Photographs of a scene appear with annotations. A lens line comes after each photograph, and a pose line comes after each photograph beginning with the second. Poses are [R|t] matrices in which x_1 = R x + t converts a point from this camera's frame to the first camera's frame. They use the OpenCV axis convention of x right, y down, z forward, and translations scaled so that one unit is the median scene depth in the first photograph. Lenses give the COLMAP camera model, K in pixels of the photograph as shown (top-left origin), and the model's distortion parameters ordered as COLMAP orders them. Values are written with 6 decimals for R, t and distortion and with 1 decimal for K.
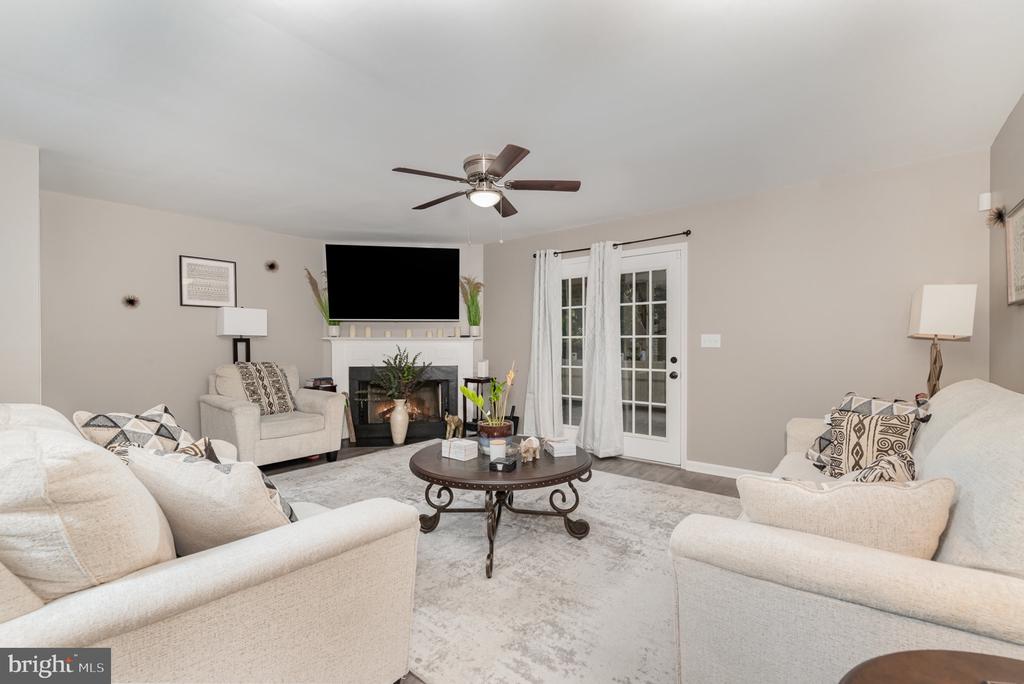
lens RADIAL K [[448.3, 0, 511.9], [0, 448.3, 346.2], [0, 0, 1]] dist [0.003987, 0.000397]
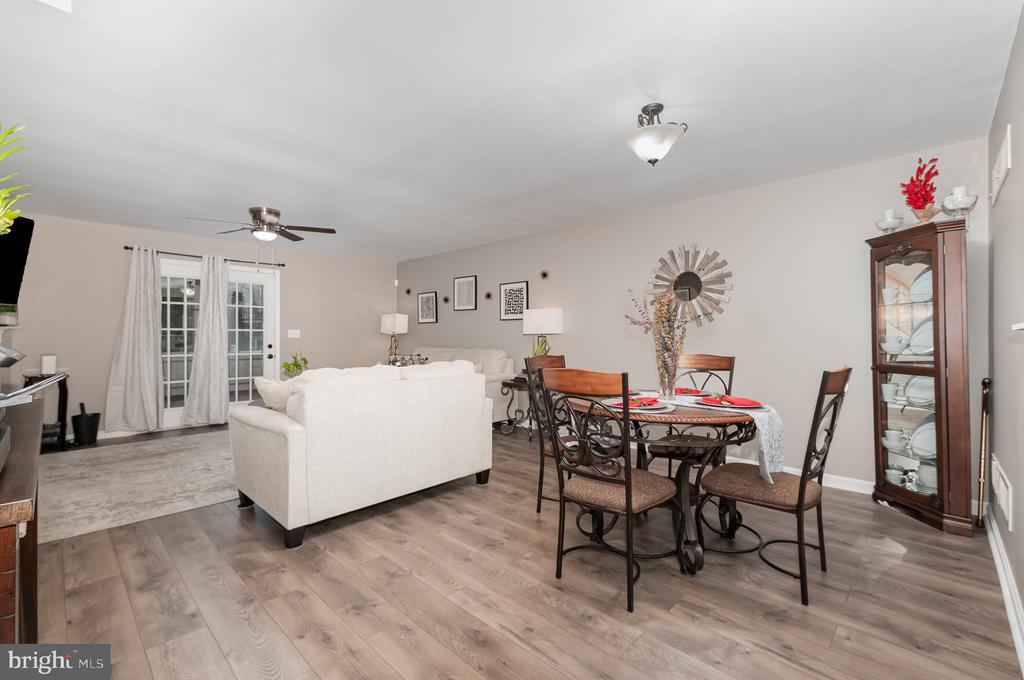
lens RADIAL K [[448.3, 0, 520.6], [0, 448.3, 334.4], [0, 0, 1]] dist [0.003987, 0.000397]
pose [[0.080938, 0.005348, 0.996705, -1.041402], [0.007358, 0.999955, -0.005963, 0.005747], [-0.996692, 0.007817, 0.080895, 0.041896]]
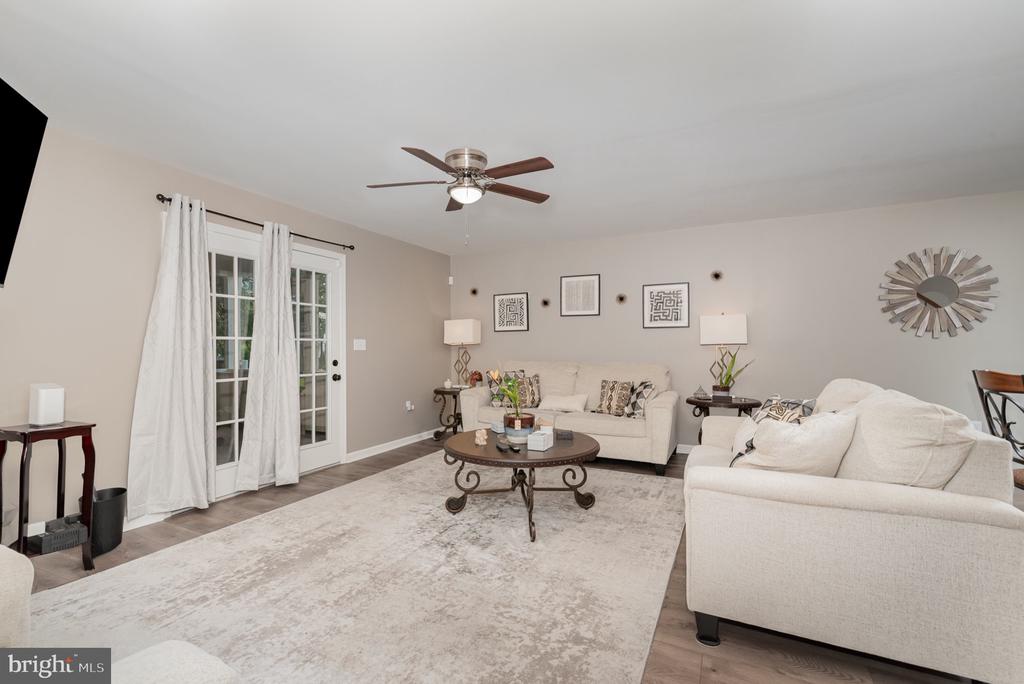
lens RADIAL K [[448.3, 0, 514.3], [0, 448.3, 341.3], [0, 0, 1]] dist [0.003987, 0.000397]
pose [[-0.217521, 0.014617, 0.975946, -0.732005], [0.011245, 0.999859, -0.012469, -0.001795], [-0.975991, 0.008262, -0.217655, 0.800095]]
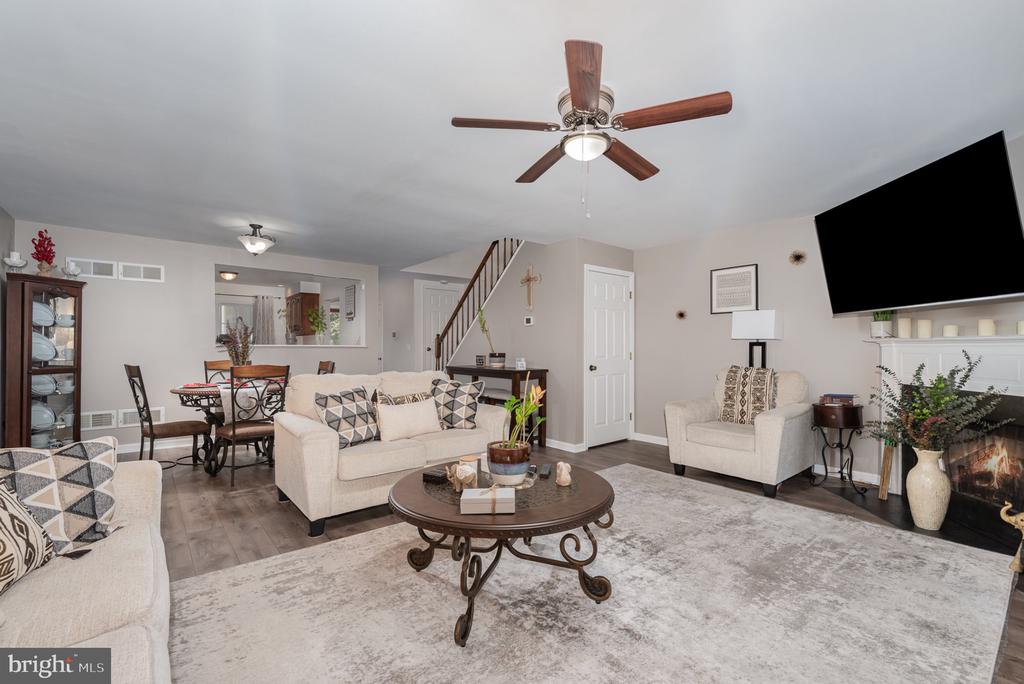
lens RADIAL K [[448.3, 0, 511.9], [0, 448.3, 346.5], [0, 0, 1]] dist [0.003987, 0.000397]
pose [[-0.215367, 0.000166, -0.976533, 0.484284], [-0.006692, 0.999976, 0.001646, -0.006289], [0.976510, 0.006889, -0.215361, 0.751321]]
